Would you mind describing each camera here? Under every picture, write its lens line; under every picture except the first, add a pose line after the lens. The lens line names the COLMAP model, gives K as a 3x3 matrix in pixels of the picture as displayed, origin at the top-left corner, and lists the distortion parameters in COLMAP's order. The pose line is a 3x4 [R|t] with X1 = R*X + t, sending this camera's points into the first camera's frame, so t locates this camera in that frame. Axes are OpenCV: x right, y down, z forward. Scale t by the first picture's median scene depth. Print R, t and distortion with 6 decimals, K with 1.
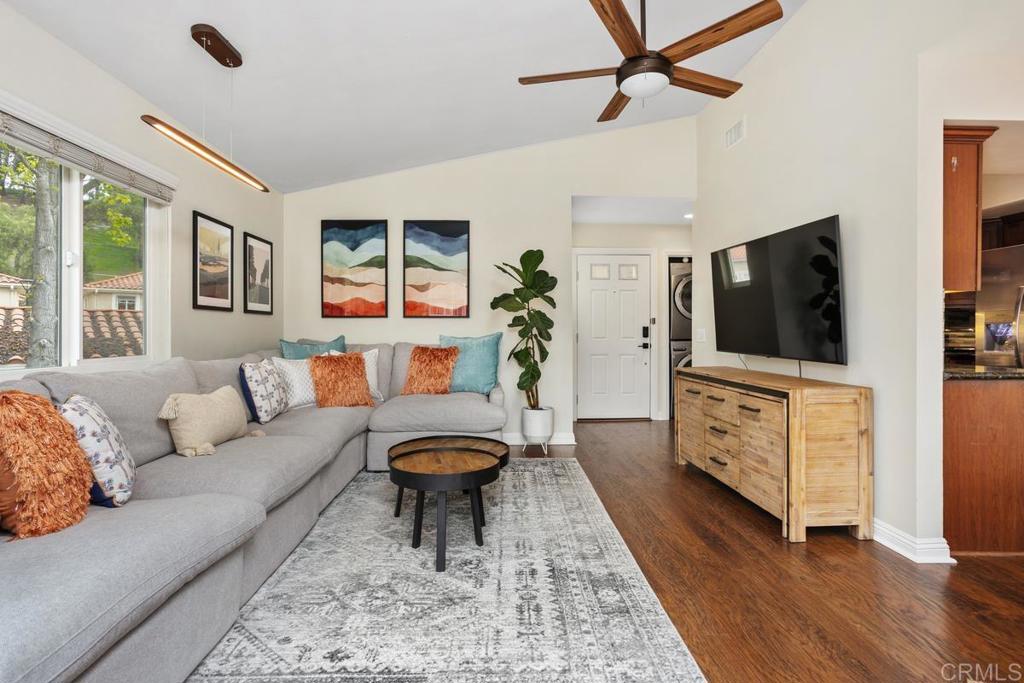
lens RADIAL K [[487.0, 0, 508.3], [0, 487.0, 329.0], [0, 0, 1]] dist [-0.000702, -0.000076]
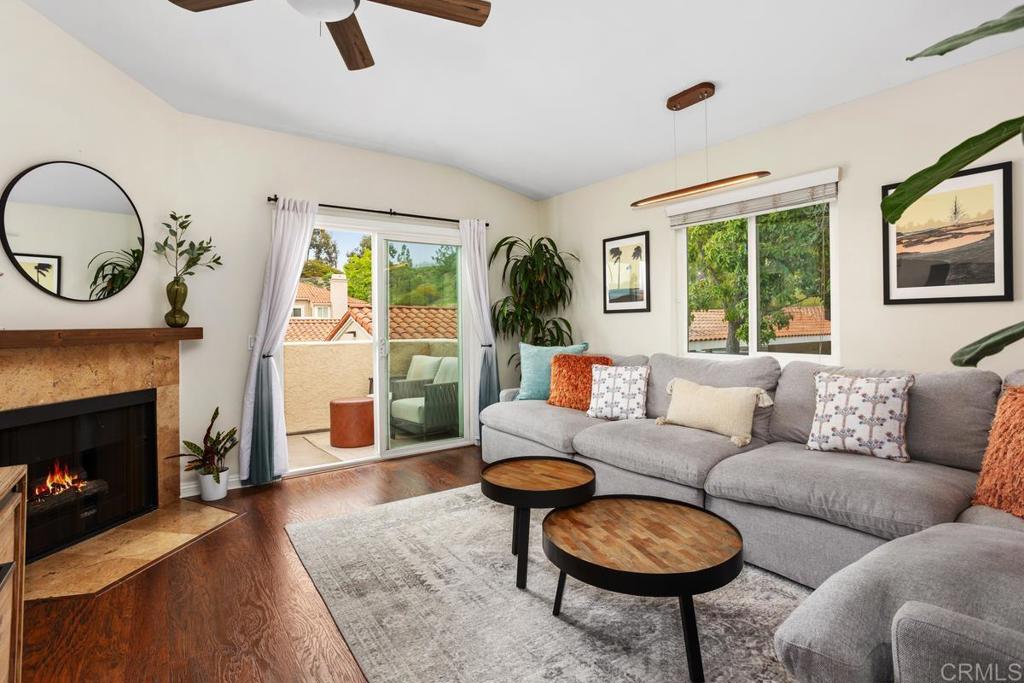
lens RADIAL K [[495.7, 0, 508.2], [0, 495.7, 333.9], [0, 0, 1]] dist [-0.053048, 0.030448]
pose [[-0.834566, 0.018319, -0.550603, 0.322204], [0.009920, 0.999785, 0.018228, -0.013597], [0.550818, 0.009751, -0.834568, 1.285211]]
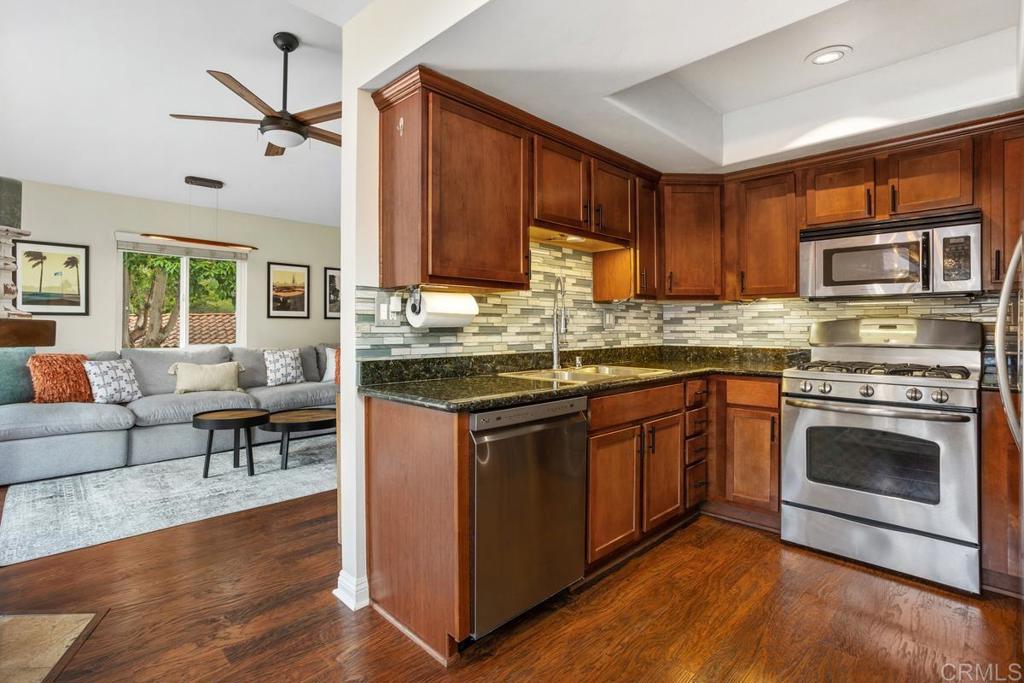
lens RADIAL K [[494.6, 0, 509.8], [0, 494.6, 325.0], [0, 0, 1]] dist [-0.051993, 0.029438]
pose [[0.678394, -0.006670, -0.734668, 1.183589], [0.002681, 0.999975, -0.006603, -0.003014], [0.734694, 0.002510, 0.678394, 0.431710]]
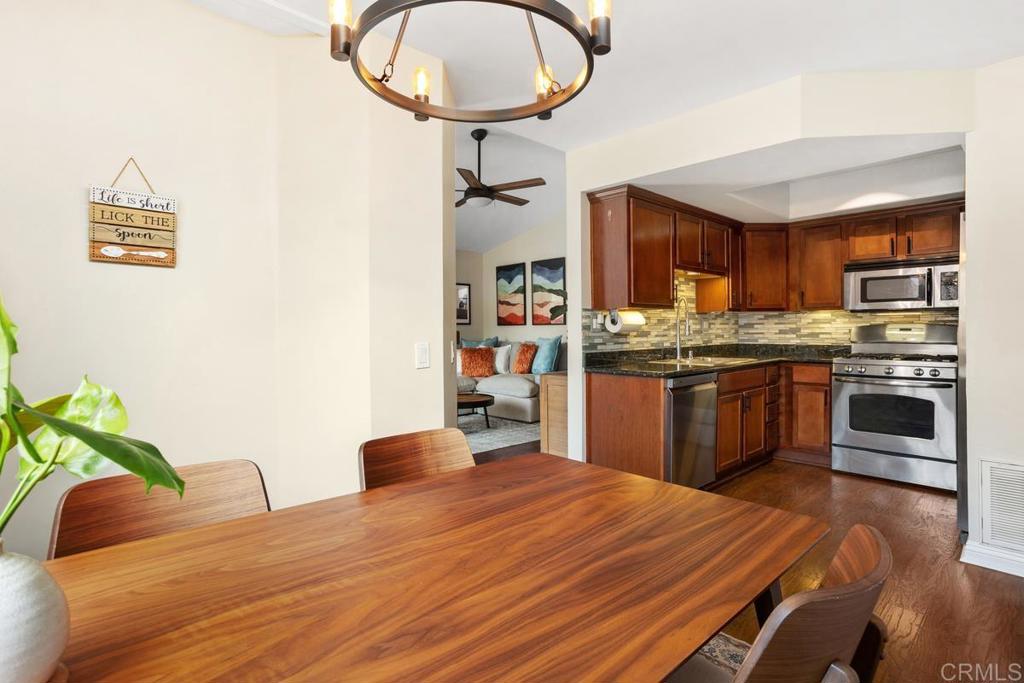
lens RADIAL K [[495.7, 0, 508.2], [0, 495.7, 333.9], [0, 0, 1]] dist [-0.053048, 0.030448]
pose [[0.639022, 0.000171, -0.769189, 1.312904], [0.010192, 0.999910, 0.008689, -0.013498], [0.769121, -0.013392, 0.638963, -0.081514]]
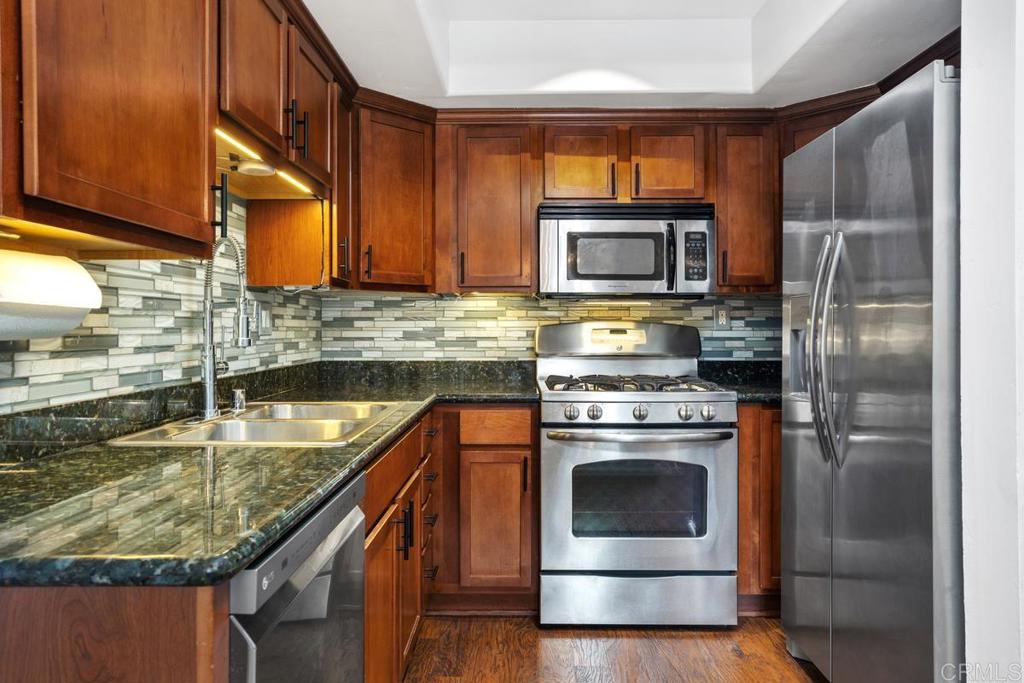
lens RADIAL K [[679.3, 0, 505.5], [0, 679.3, 325.8], [0, 0, 1]] dist [-0.006270, 0.000605]
pose [[0.998318, -0.003917, -0.057844, 0.913864], [0.003799, 0.999990, -0.002155, -0.010378], [0.057852, 0.001932, 0.998323, 0.485074]]
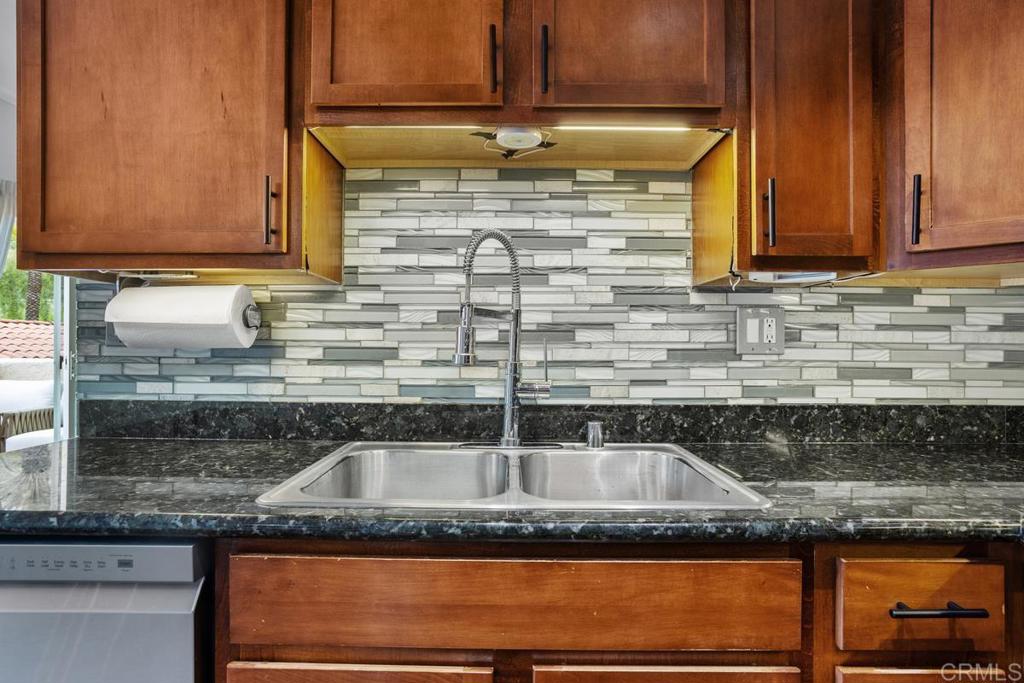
lens RADIAL K [[541.4, 0, 510.5], [0, 541.4, 343.7], [0, 0, 1]] dist [-0.024989, 0.000250]
pose [[-0.041421, -0.000507, -0.999142, 1.026213], [-0.005487, 0.999985, -0.000280, -0.009450], [0.999127, 0.005471, -0.041424, 1.067216]]
